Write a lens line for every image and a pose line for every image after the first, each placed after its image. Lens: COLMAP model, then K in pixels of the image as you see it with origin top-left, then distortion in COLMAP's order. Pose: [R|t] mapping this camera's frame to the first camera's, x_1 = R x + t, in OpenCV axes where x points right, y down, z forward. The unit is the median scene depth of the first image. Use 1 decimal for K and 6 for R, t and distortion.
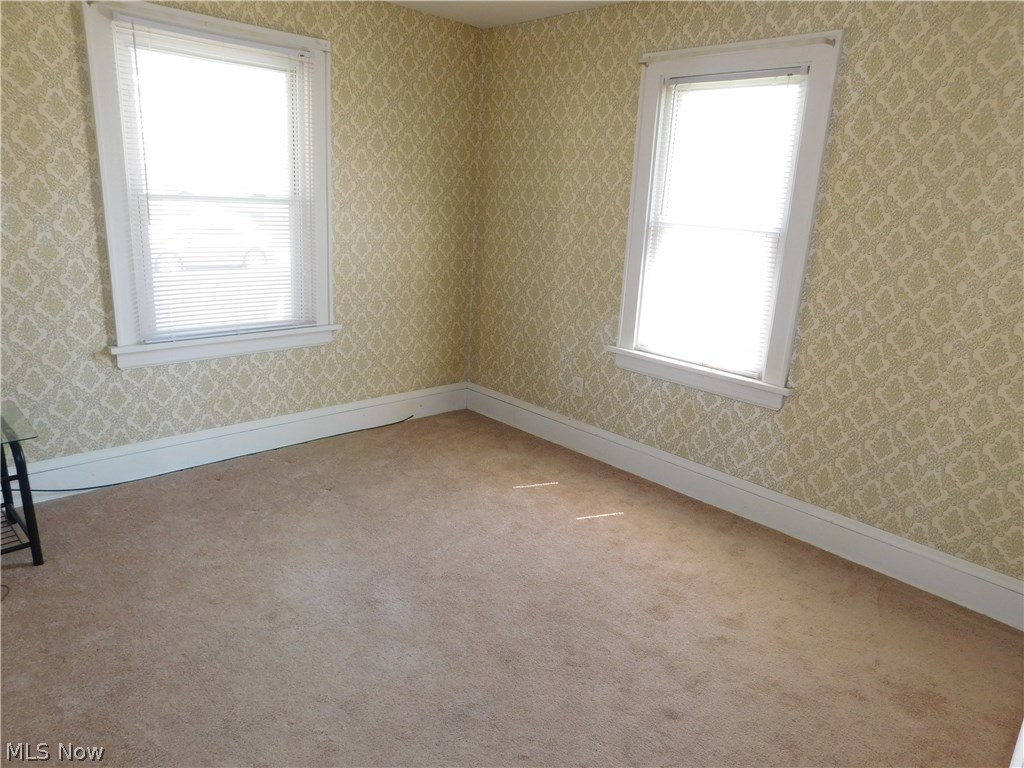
lens RADIAL K [[679.9, 0, 514.7], [0, 679.9, 381.7], [0, 0, 1]] dist [-0.060236, 0.048064]
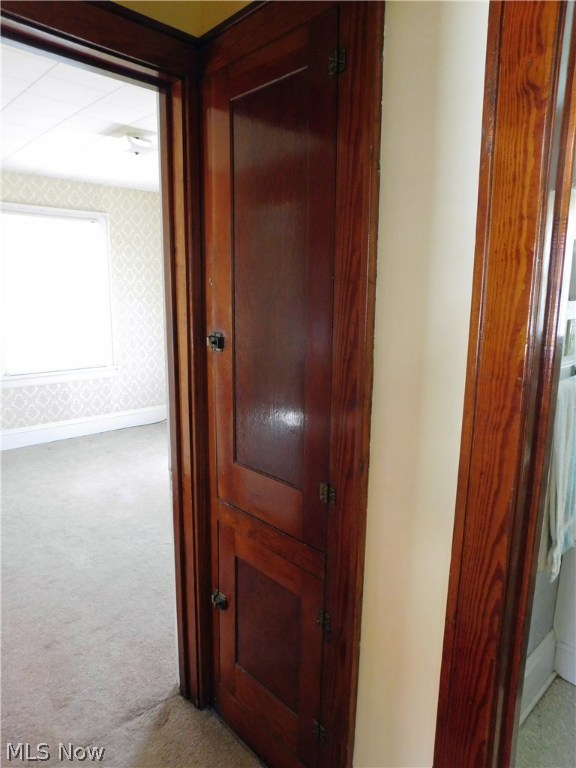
lens RADIAL K [[509.9, 0, 286.5], [0, 509.9, 385.3], [0, 0, 1]] dist [-0.060236, 0.048064]
pose [[0.998651, -0.039864, -0.033268, 0.257113], [0.036885, 0.995630, -0.085796, 0.113378], [0.036543, 0.084453, 0.995757, -0.356543]]
